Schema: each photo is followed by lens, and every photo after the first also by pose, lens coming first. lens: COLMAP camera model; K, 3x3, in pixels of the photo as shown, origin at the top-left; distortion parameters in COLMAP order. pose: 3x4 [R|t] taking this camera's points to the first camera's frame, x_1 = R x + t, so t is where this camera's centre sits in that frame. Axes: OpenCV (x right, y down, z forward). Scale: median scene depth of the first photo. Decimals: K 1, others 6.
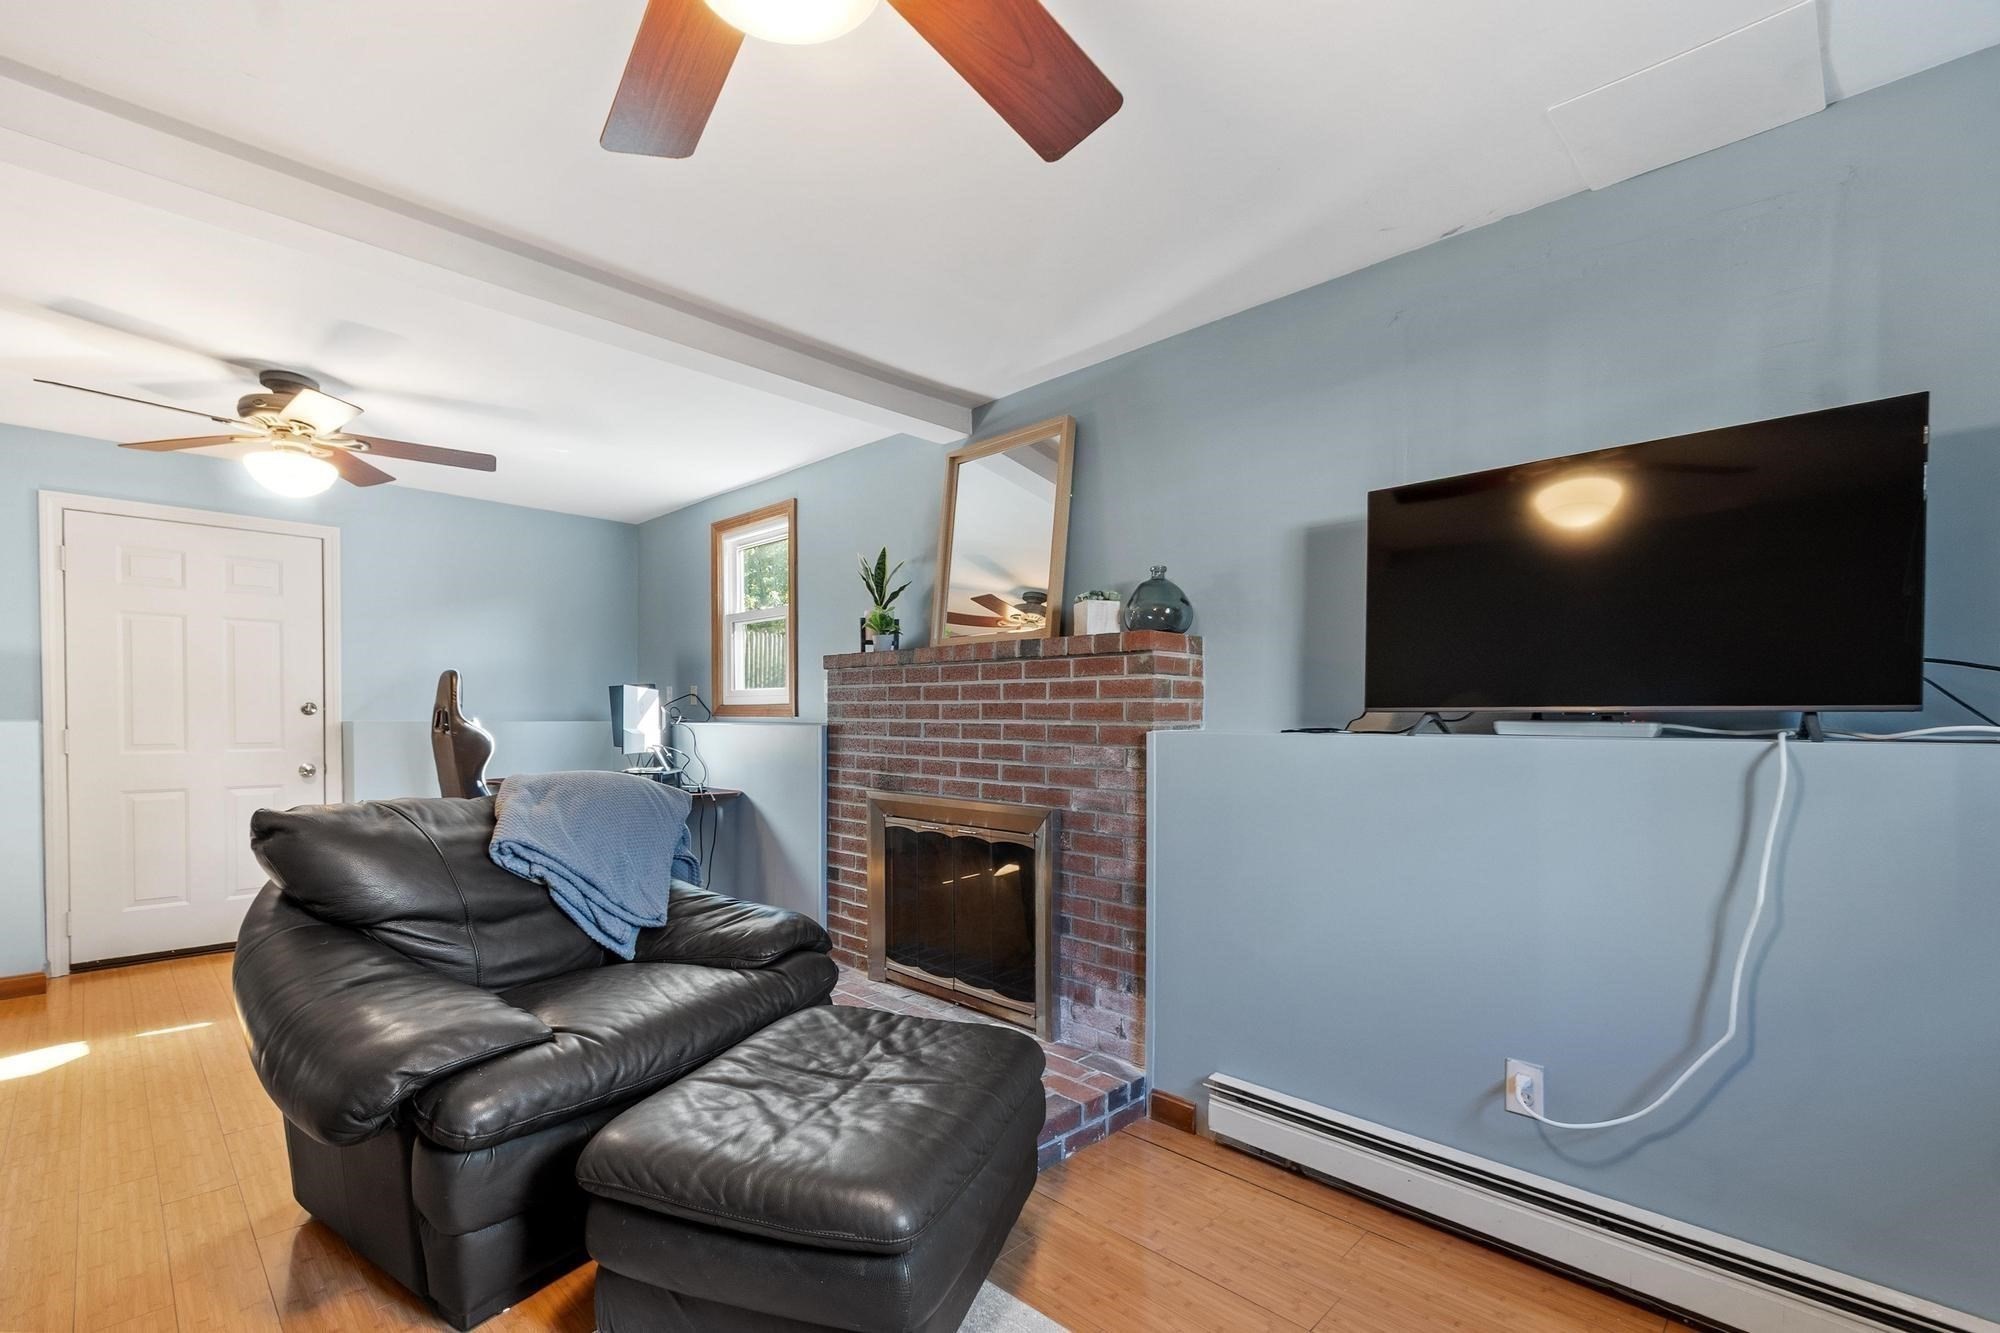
lens RADIAL K [[885.4, 0, 982.8], [0, 885.4, 724.2], [0, 0, 1]] dist [-0.002326, -0.000073]
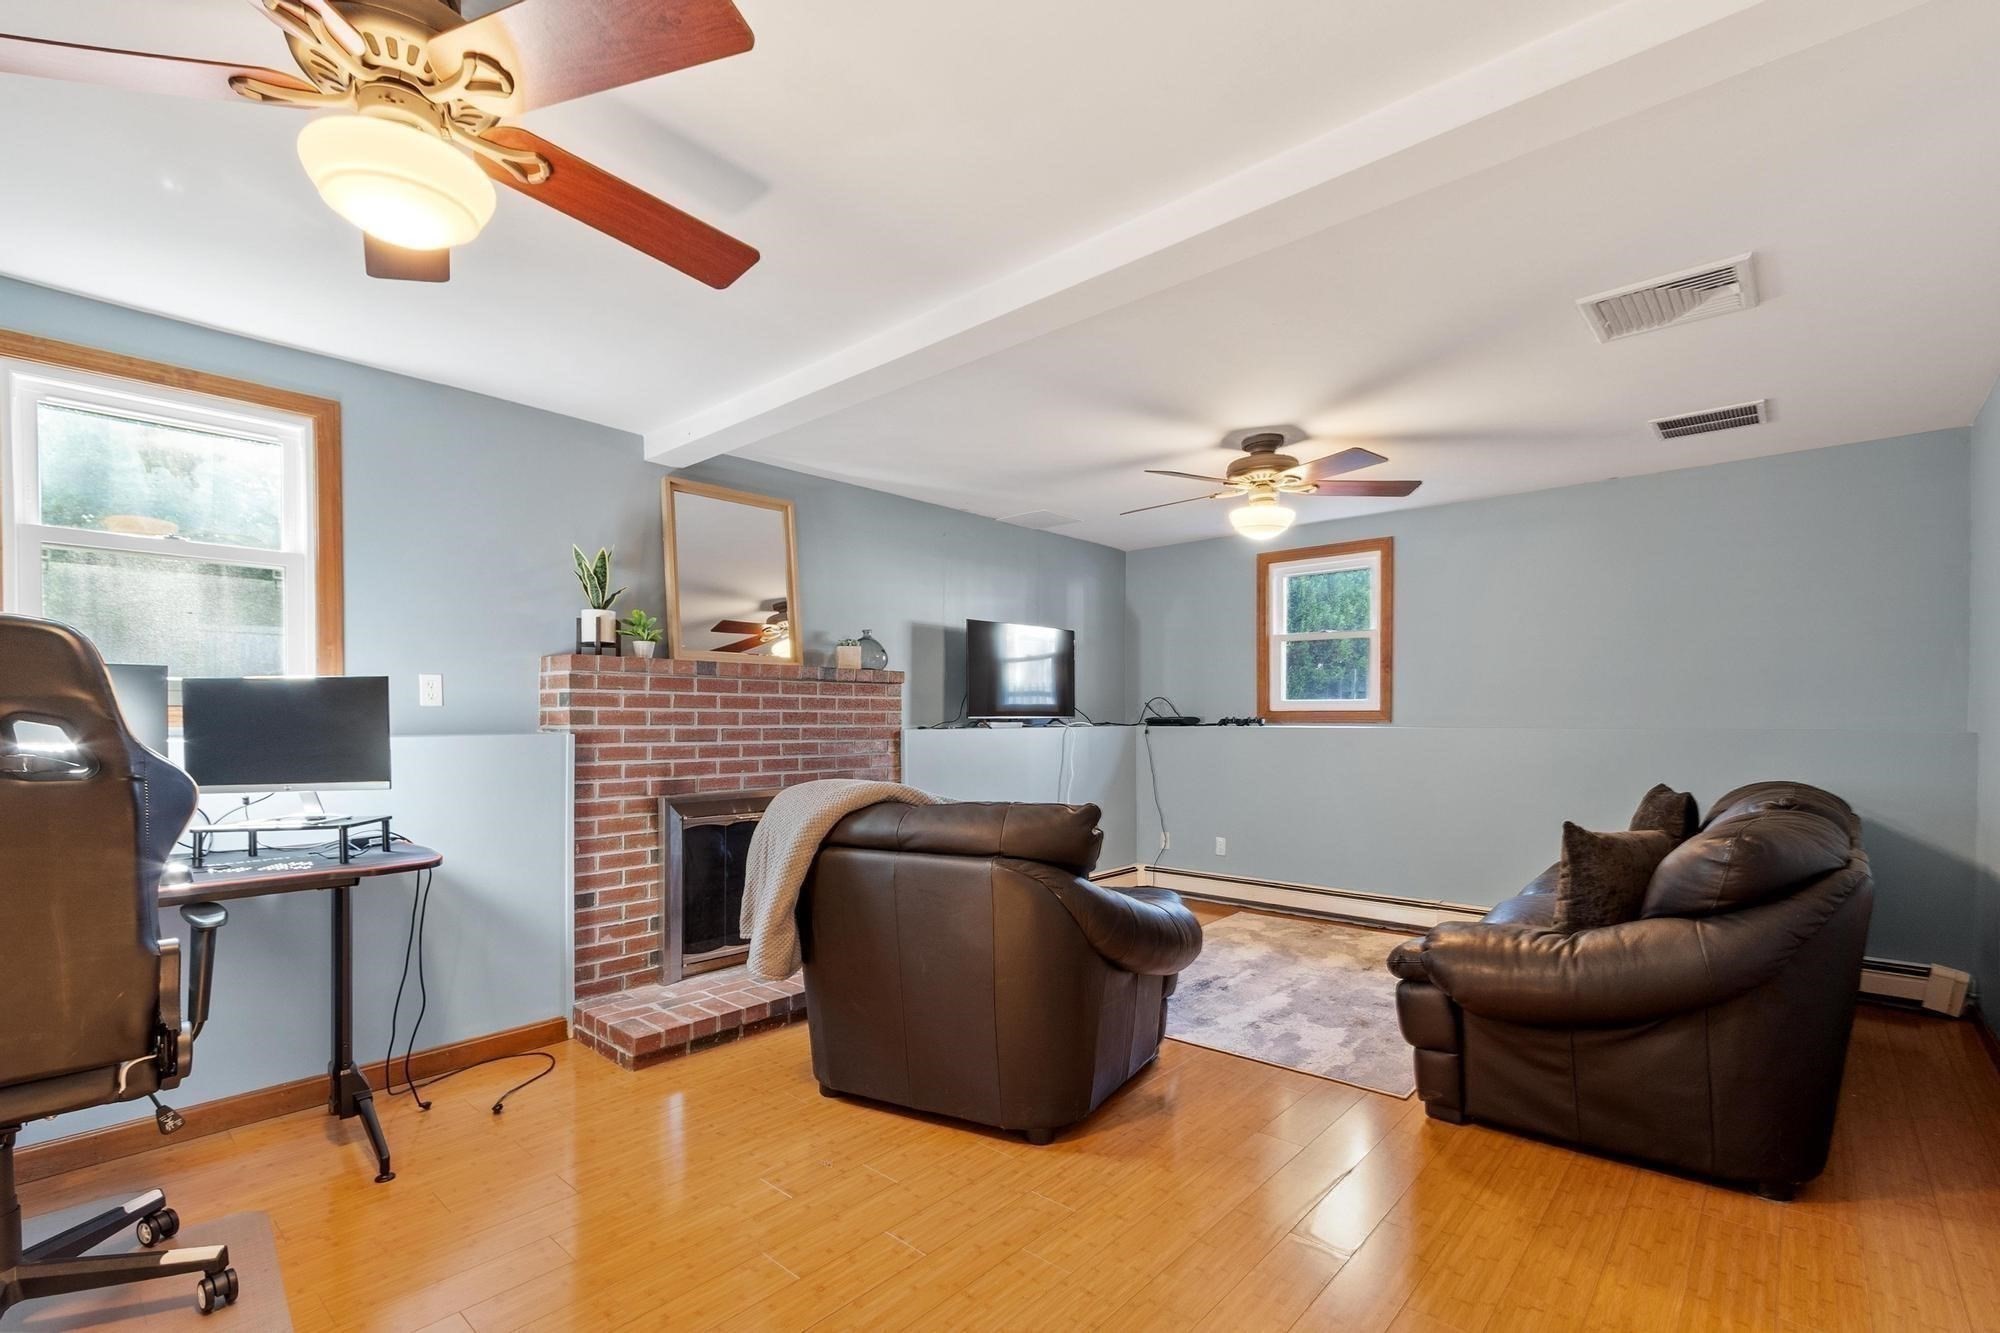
lens RADIAL K [[885.4, 0, 1003.7], [0, 885.4, 721.2], [0, 0, 1]] dist [-0.002326, -0.000073]
pose [[-0.042046, 0.001492, 0.999115, -1.259549], [0.020165, 0.999796, -0.000645, -0.003053], [-0.998912, 0.020120, -0.042067, 0.717418]]
